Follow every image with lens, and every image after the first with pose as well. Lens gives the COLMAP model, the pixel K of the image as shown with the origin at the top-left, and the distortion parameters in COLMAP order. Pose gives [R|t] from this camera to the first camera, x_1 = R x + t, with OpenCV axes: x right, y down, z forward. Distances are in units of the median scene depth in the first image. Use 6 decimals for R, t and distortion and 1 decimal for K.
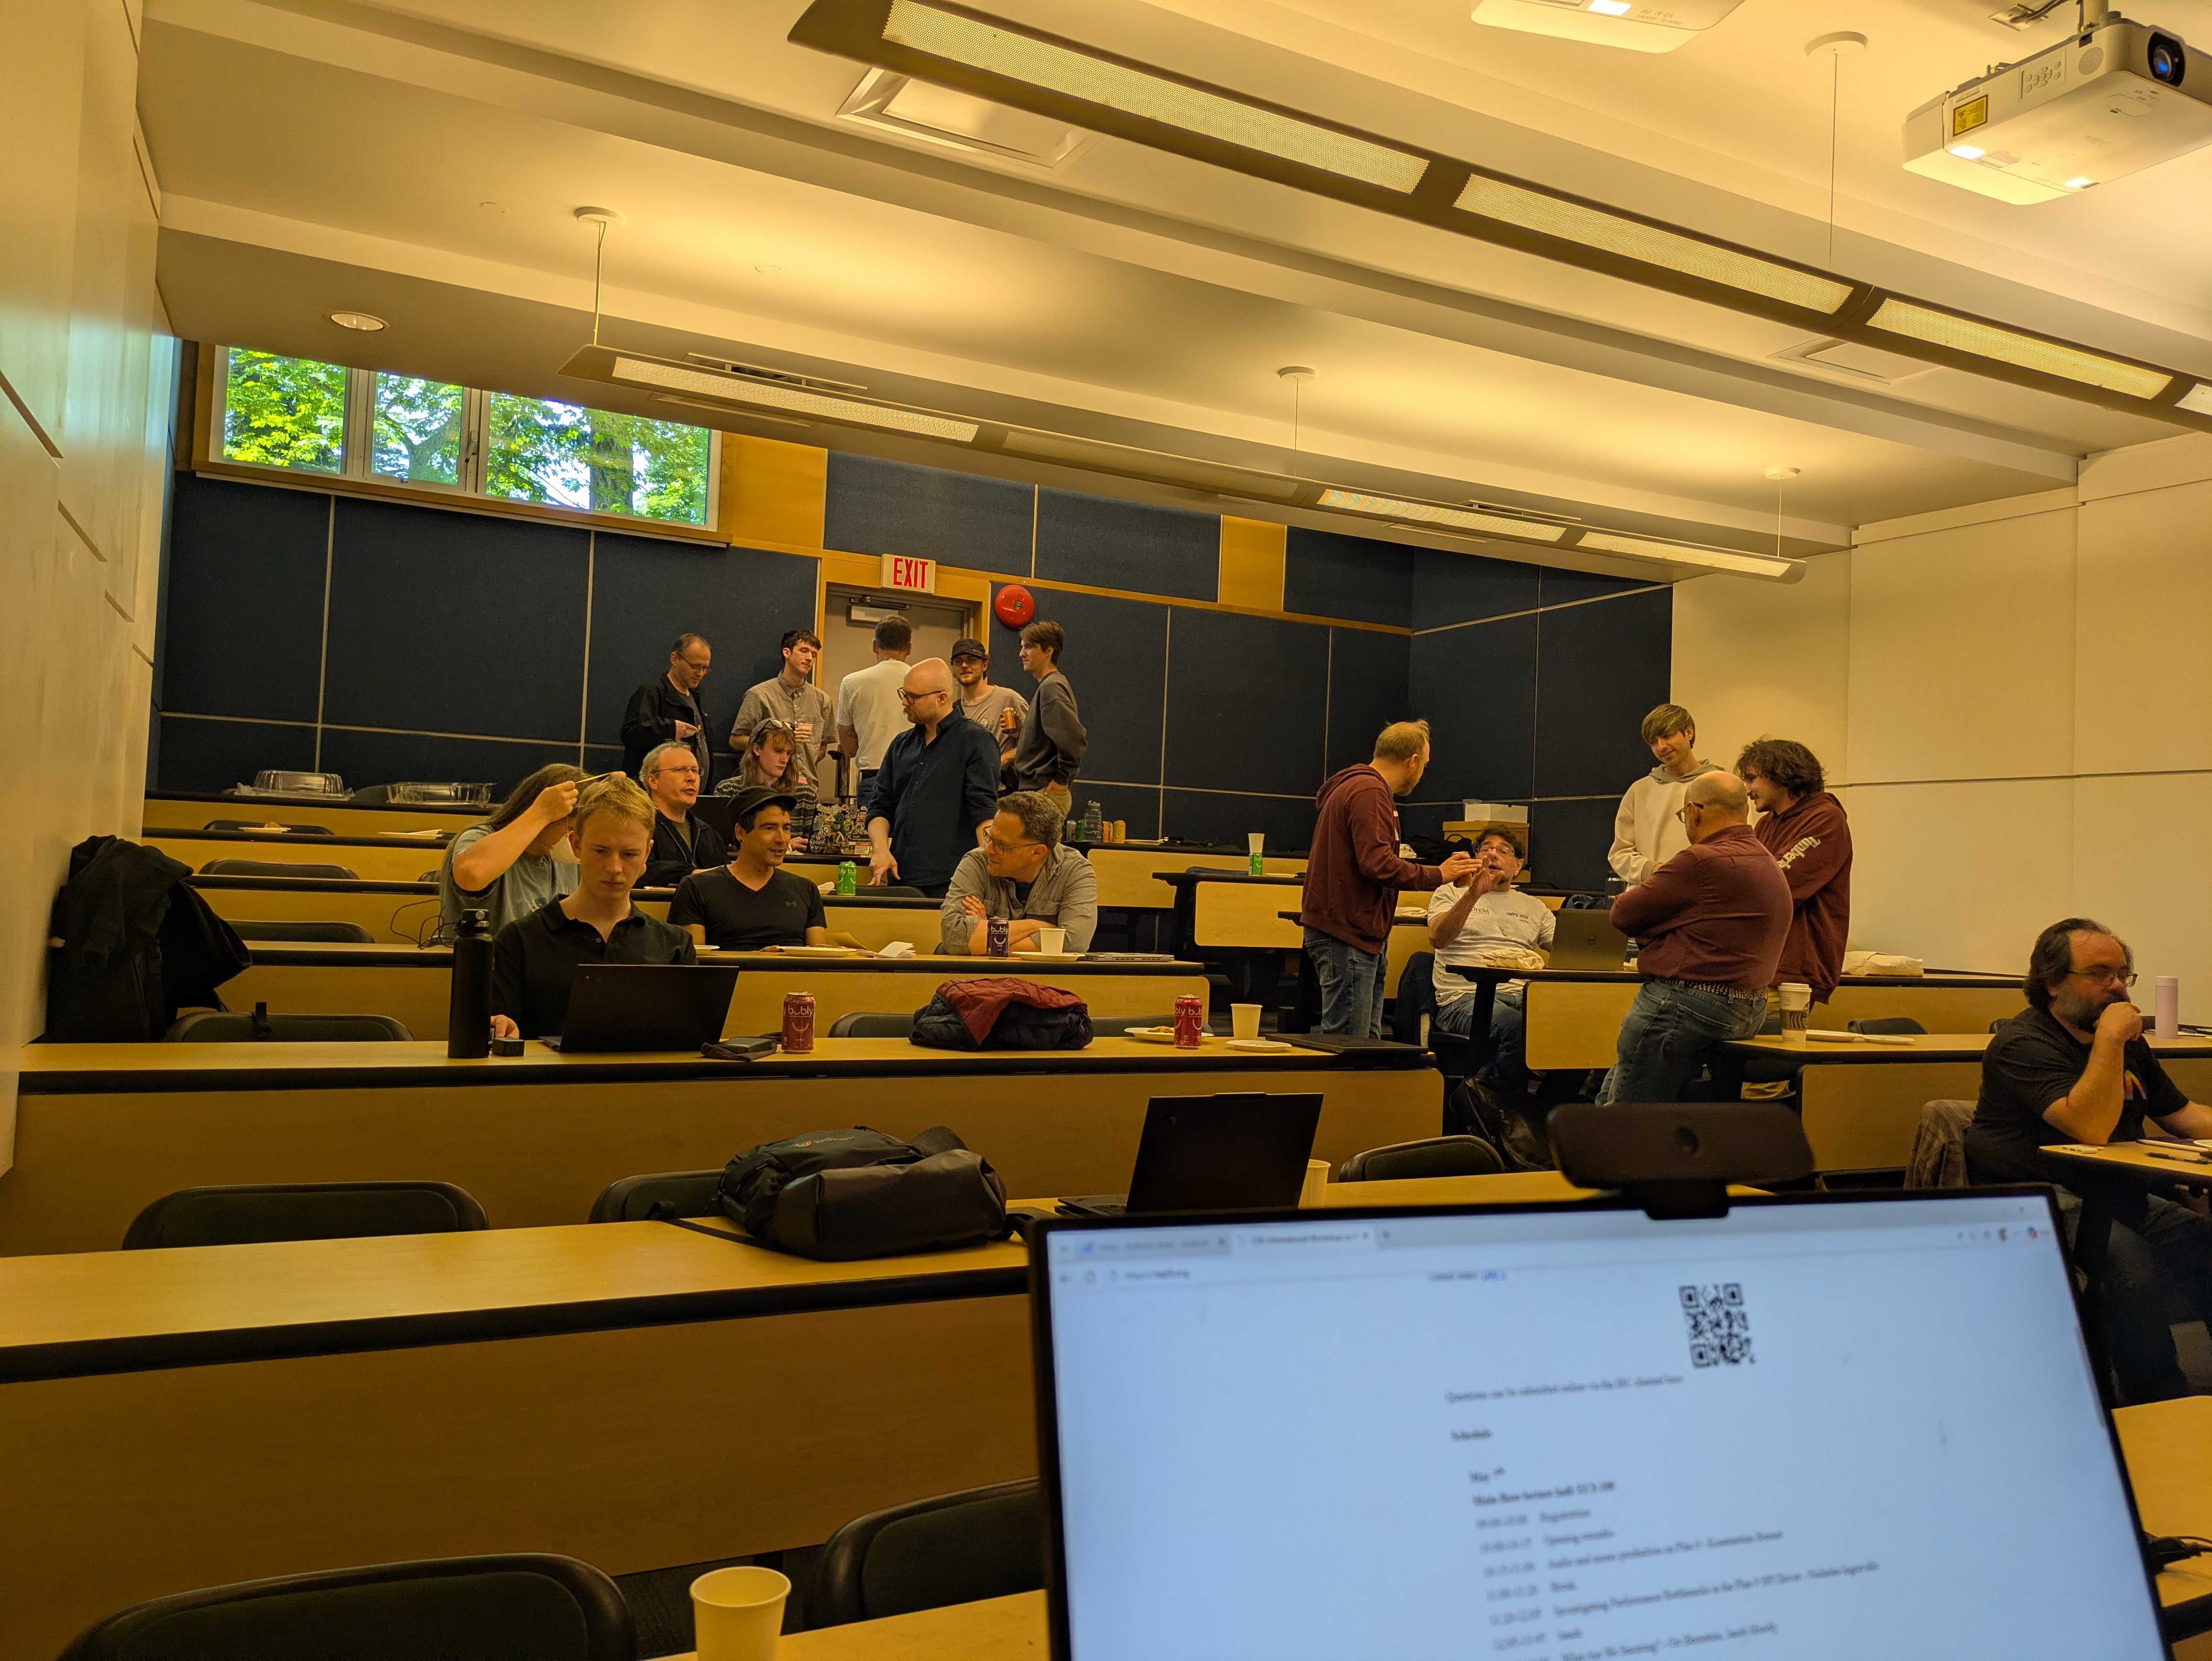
lens RADIAL K [[1637.5, 0, 1096.1], [0, 1637.5, 811.0], [0, 0, 1]] dist [0.050180, -0.047507]
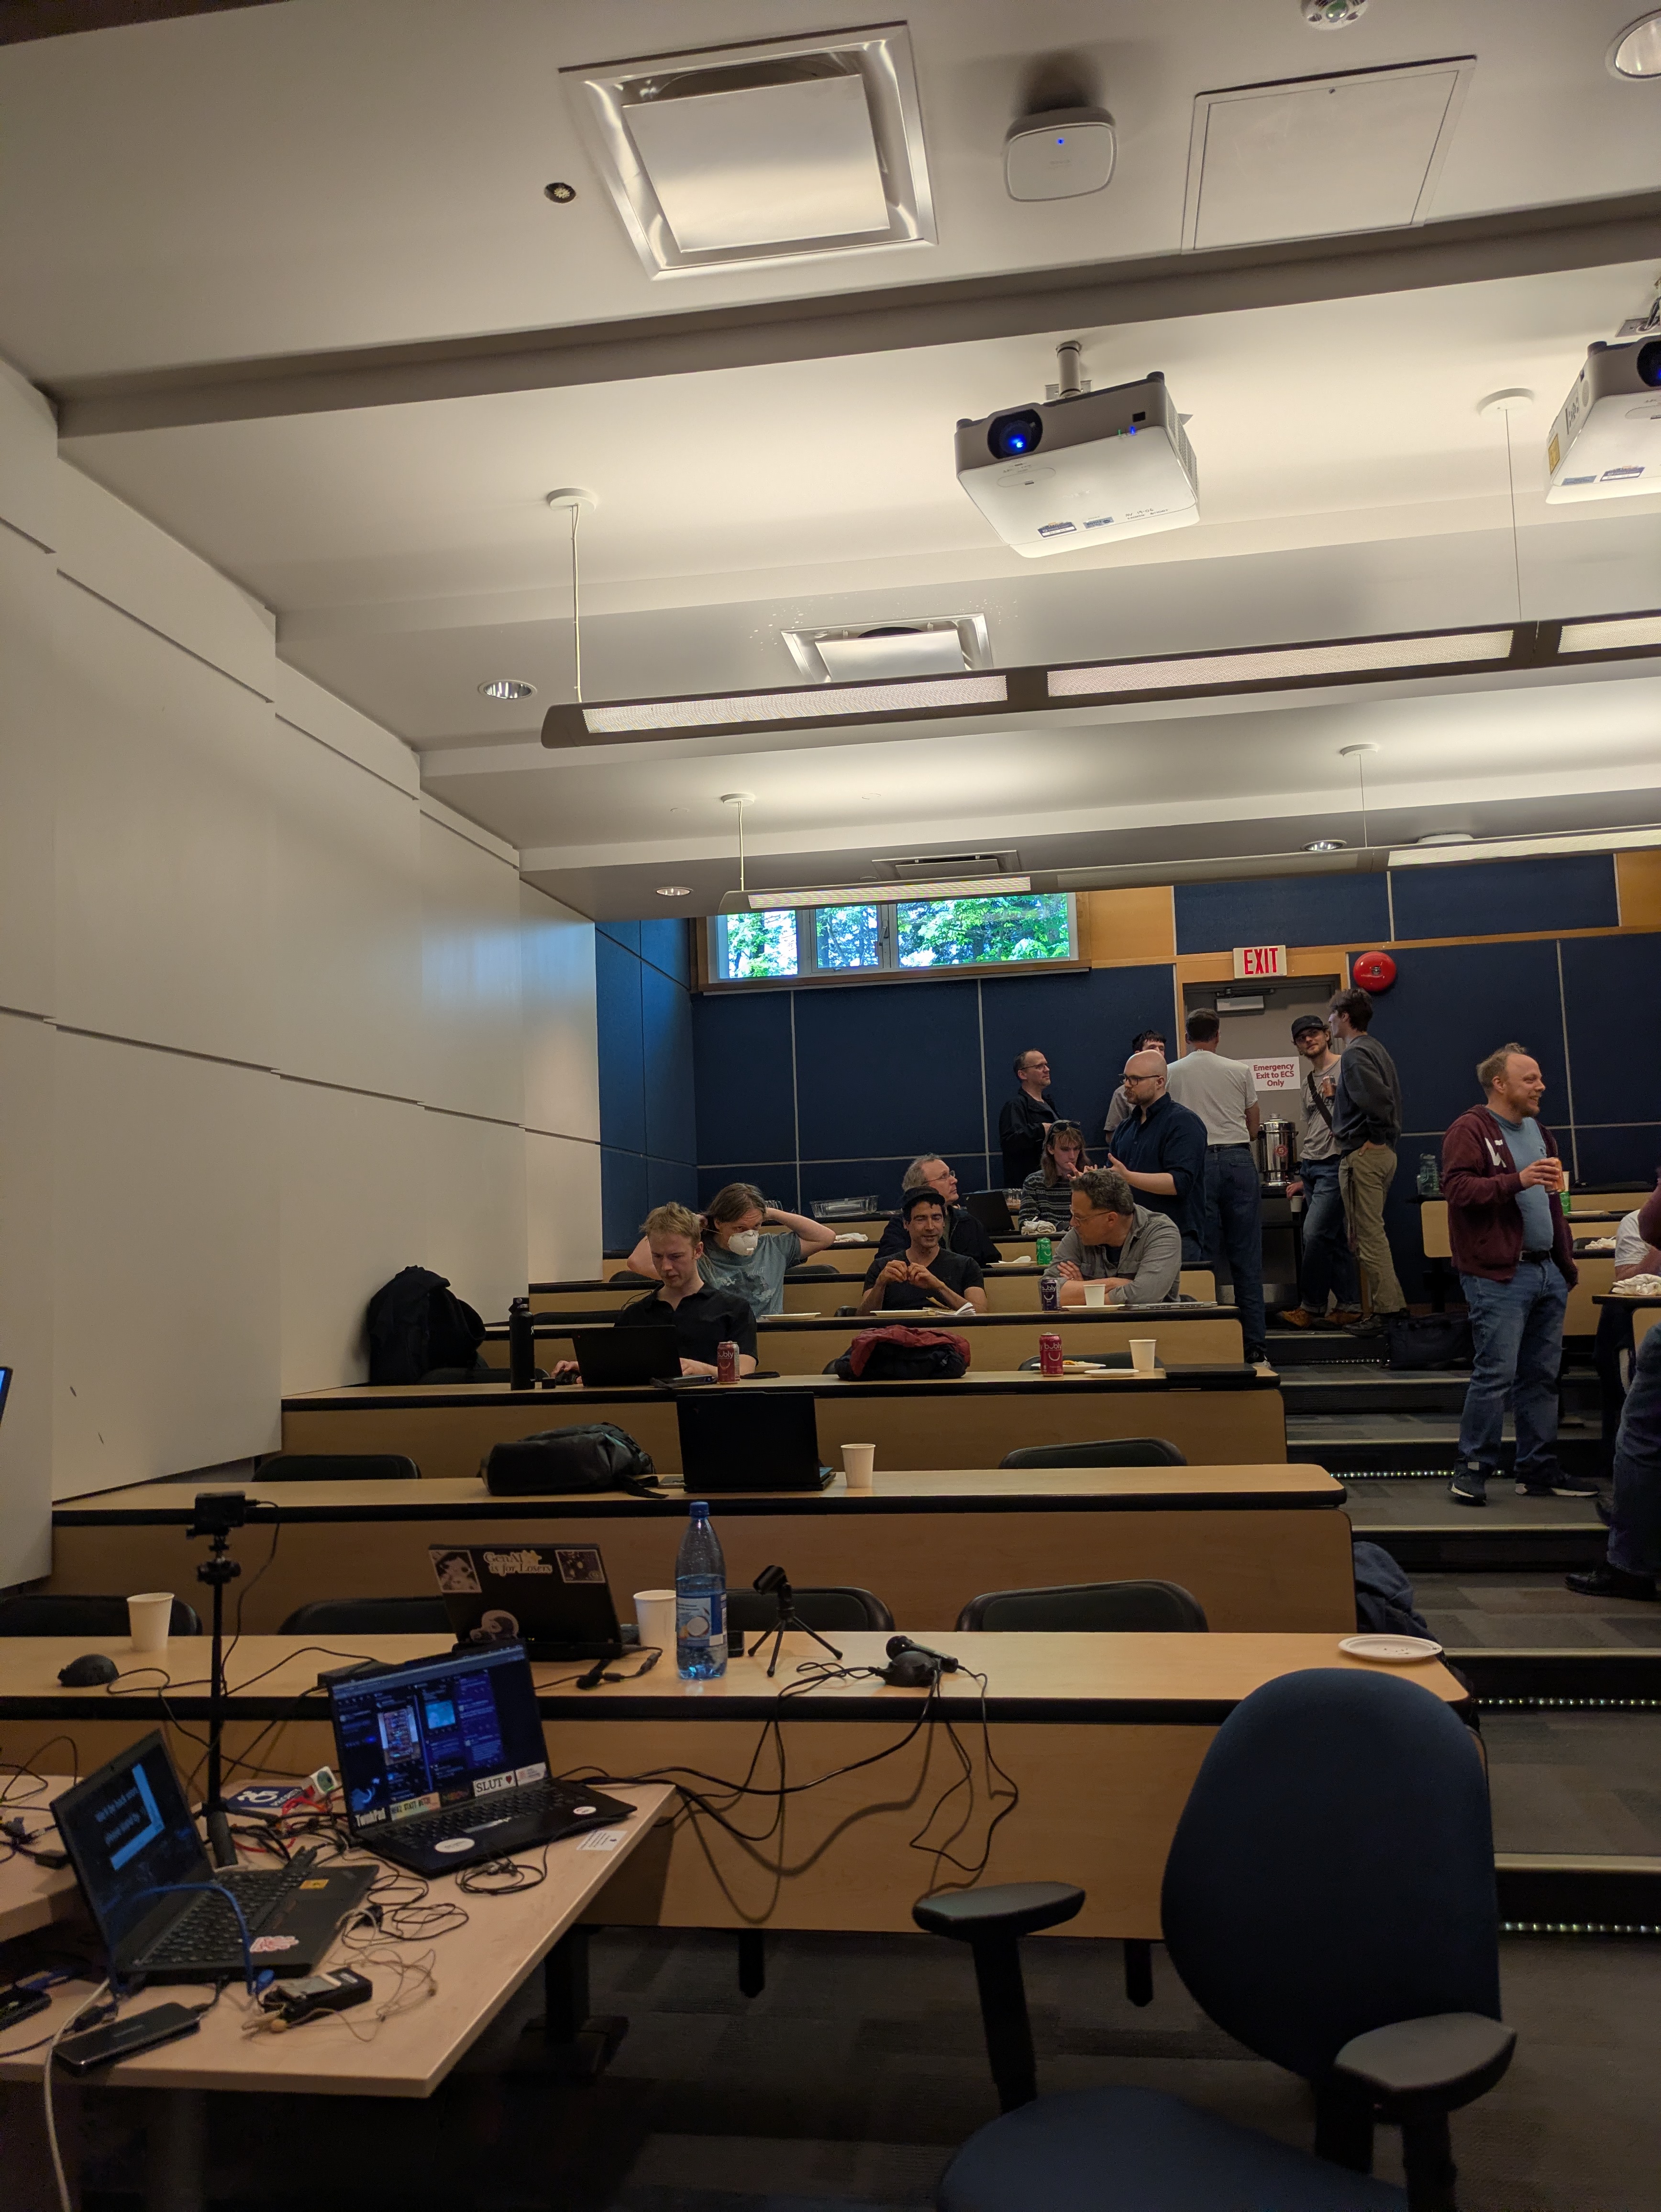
lens RADIAL K [[1637.5, 0, 838.2], [0, 1637.5, 1106.4], [0, 0, 1]] dist [0.050180, -0.047507]
pose [[0.804686, -0.126450, -0.580078, 0.282951], [0.096898, 0.991926, -0.081810, 0.012089], [0.585740, 0.009623, 0.810442, -0.042283]]
